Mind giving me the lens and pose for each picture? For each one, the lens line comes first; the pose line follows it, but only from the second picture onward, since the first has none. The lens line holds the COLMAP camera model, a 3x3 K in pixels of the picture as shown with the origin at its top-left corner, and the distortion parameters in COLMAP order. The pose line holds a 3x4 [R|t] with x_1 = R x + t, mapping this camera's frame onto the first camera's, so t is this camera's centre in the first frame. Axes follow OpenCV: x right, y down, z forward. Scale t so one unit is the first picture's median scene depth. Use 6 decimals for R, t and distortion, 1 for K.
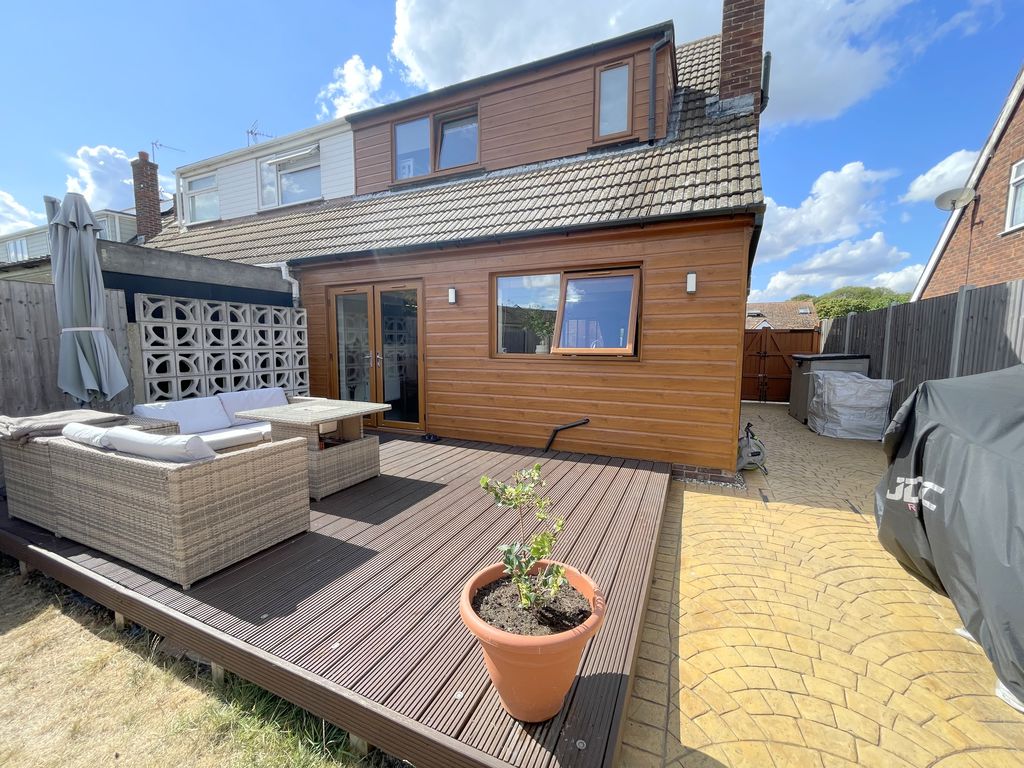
lens RADIAL K [[411.8, 0, 515.9], [0, 411.8, 384.3], [0, 0, 1]] dist [-0.003337, 0.000117]
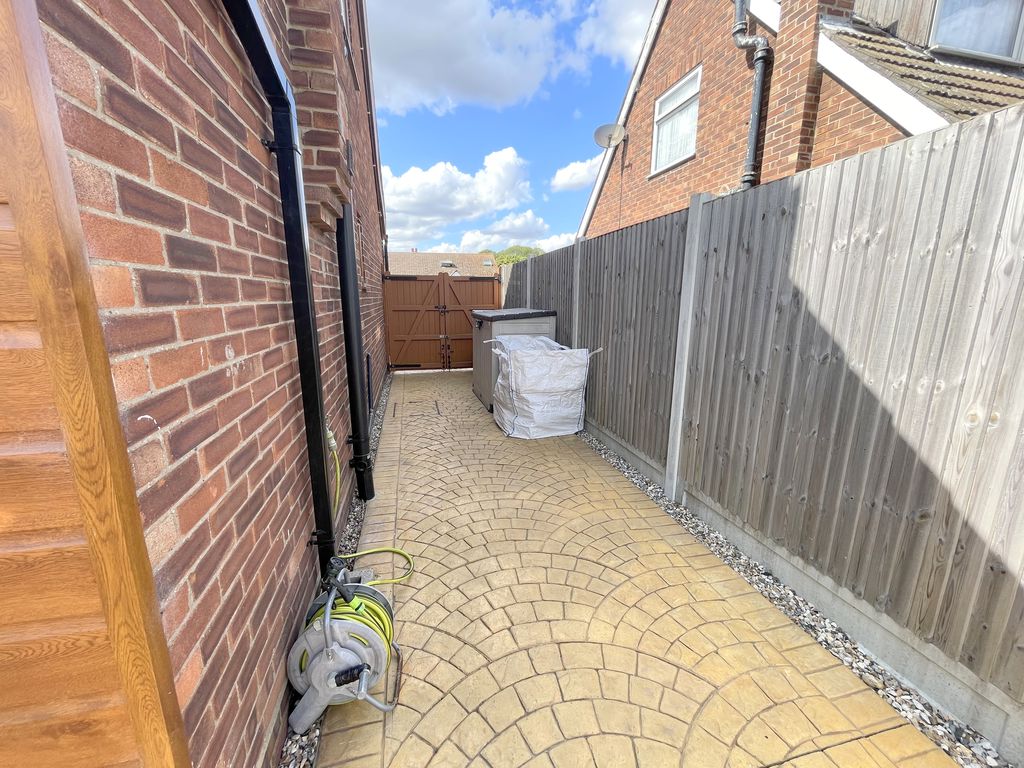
lens RADIAL K [[411.8, 0, 510.9], [0, 411.8, 382.1], [0, 0, 1]] dist [-0.003337, 0.000117]
pose [[0.791677, -0.129173, 0.597128, 0.312621], [0.060593, 0.989175, 0.133648, -0.045640], [-0.607927, -0.069624, 0.790934, 0.420694]]
